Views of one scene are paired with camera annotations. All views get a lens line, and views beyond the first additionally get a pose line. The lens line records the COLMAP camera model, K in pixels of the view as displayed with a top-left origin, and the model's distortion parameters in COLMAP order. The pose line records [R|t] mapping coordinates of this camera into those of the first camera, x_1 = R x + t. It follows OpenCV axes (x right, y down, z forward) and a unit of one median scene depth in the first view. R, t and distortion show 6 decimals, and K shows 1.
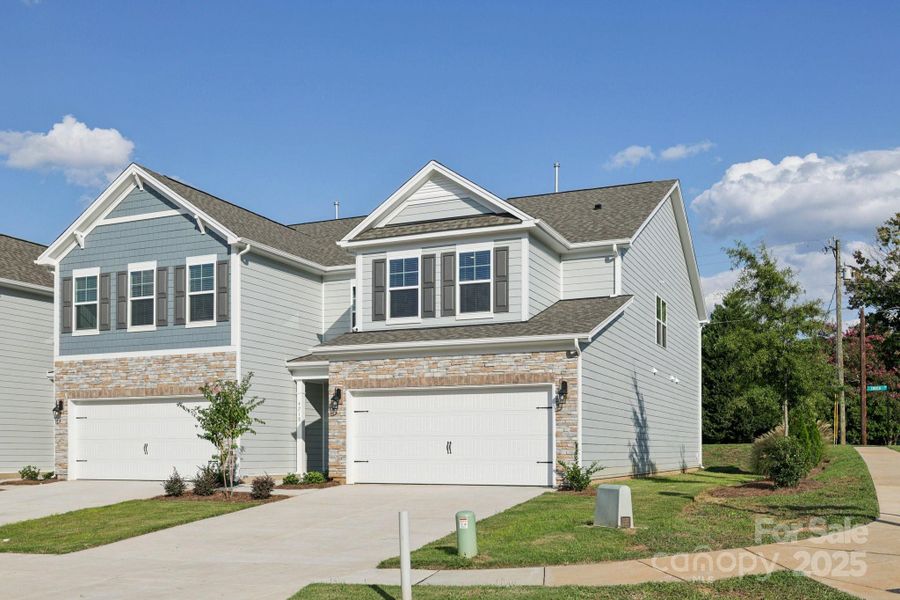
lens RADIAL K [[833.7, 0, 398.6], [0, 833.7, 447.9], [0, 0, 1]] dist [-0.005644, -0.003695]
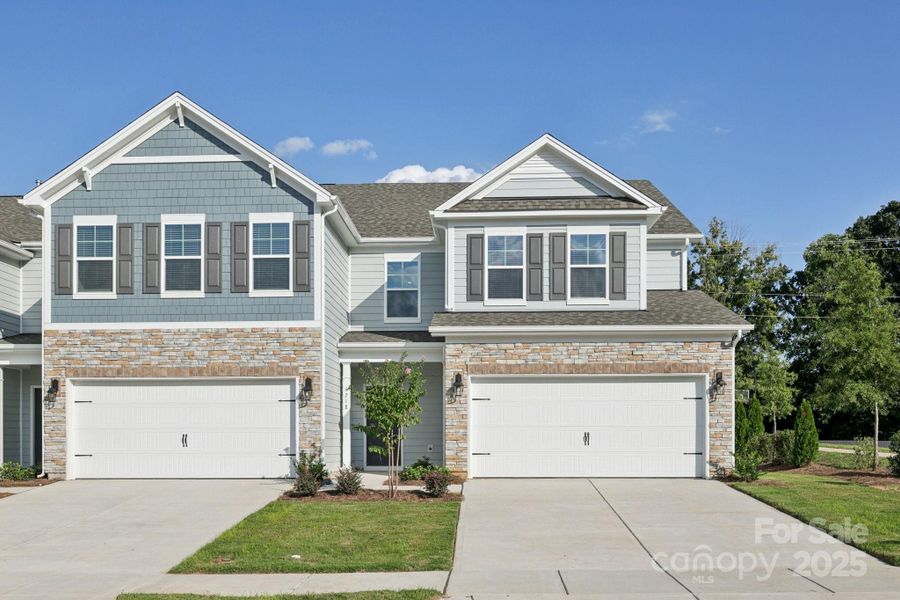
lens RADIAL K [[833.7, 0, 398.6], [0, 833.7, 447.9], [0, 0, 1]] dist [-0.005644, -0.003695]
pose [[0.940371, -0.002901, 0.340138, -0.412825], [0.000166, 0.999967, 0.008069, 0.002114], [-0.340151, -0.007531, 0.940341, 0.160010]]
